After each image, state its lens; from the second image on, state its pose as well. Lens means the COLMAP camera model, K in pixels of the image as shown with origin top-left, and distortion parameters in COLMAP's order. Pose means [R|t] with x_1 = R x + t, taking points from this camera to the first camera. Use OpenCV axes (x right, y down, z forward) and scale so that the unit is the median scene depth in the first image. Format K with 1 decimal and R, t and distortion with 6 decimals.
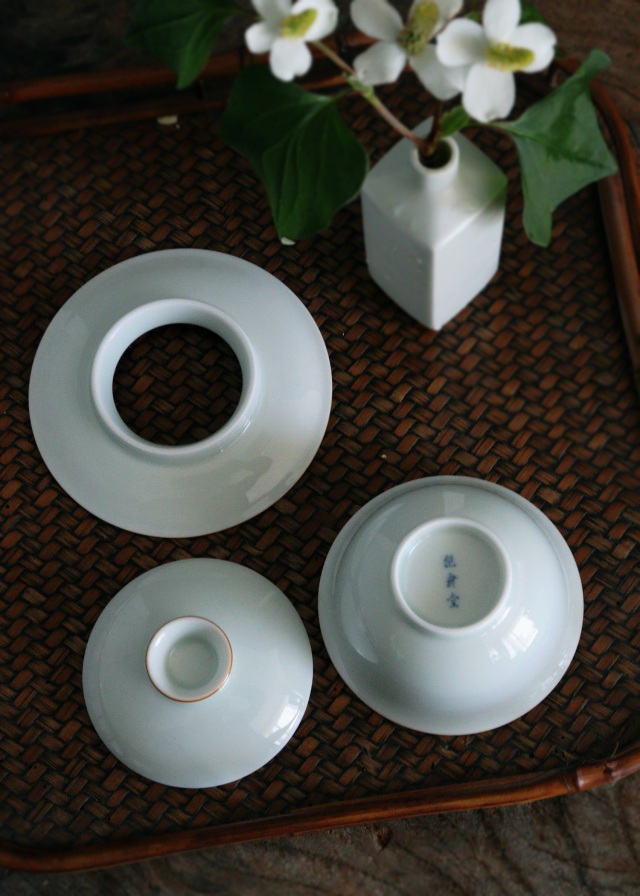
lens RADIAL K [[1493.6, 0, 324.6], [0, 1493.6, 451.2], [0, 0, 1]] dist [0.013105, 0.412793]
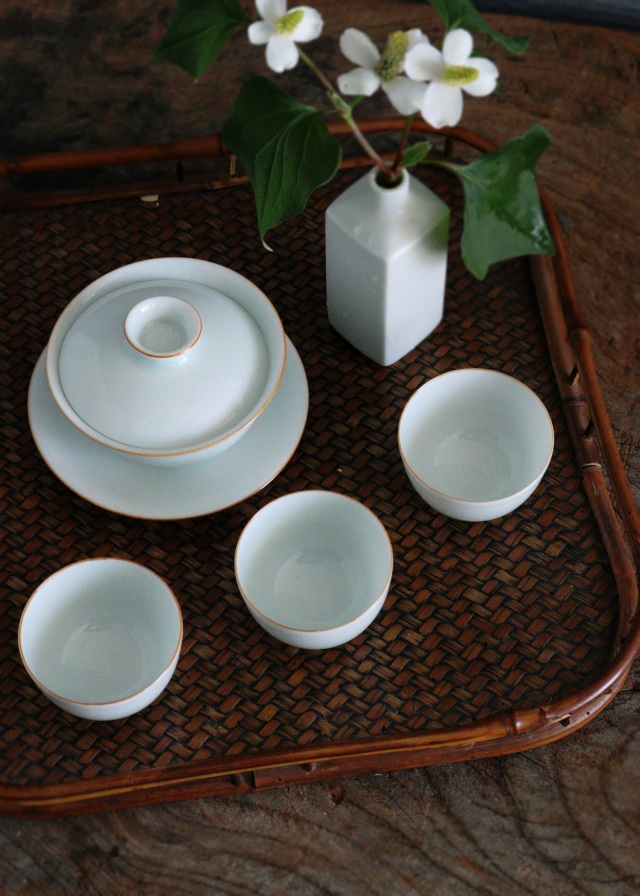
lens RADIAL K [[1713.5, 0, 320.0], [0, 1713.5, 448.0], [0, 0, 1]] dist [0.060714, 0.246699]
pose [[0.998685, 0.026470, 0.043909, -0.033782], [-0.015371, 0.971606, -0.236104, 0.306377], [-0.048912, 0.235118, 0.970735, -0.253952]]
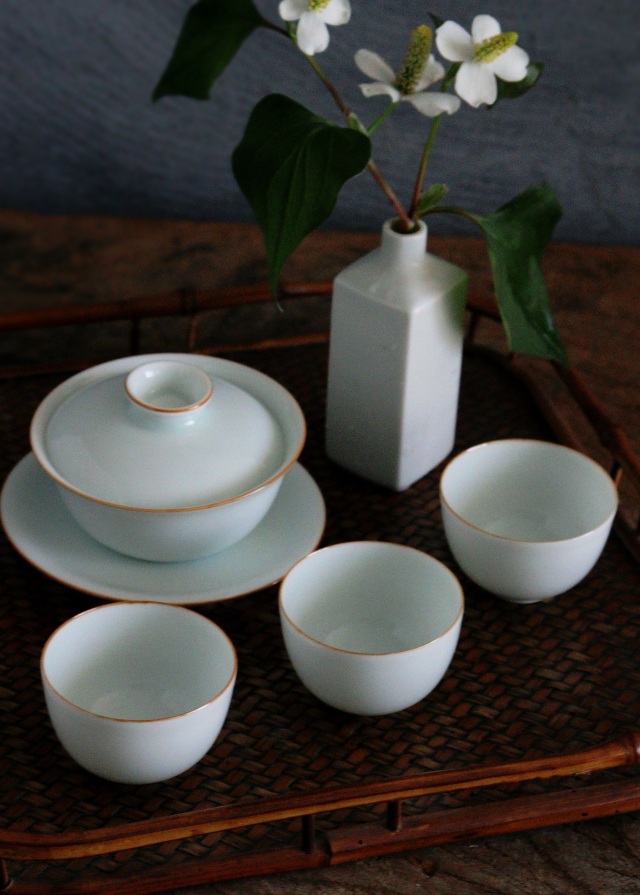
lens RADIAL K [[2259.7, 0, 299.6], [0, 2259.7, 447.2], [0, 0, 1]] dist [0.232340, 0.301514]
pose [[0.986344, 0.012186, 0.164248, -0.256206], [0.094118, 0.776682, -0.622821, 0.887197], [-0.135158, 0.629775, 0.764929, -0.161724]]
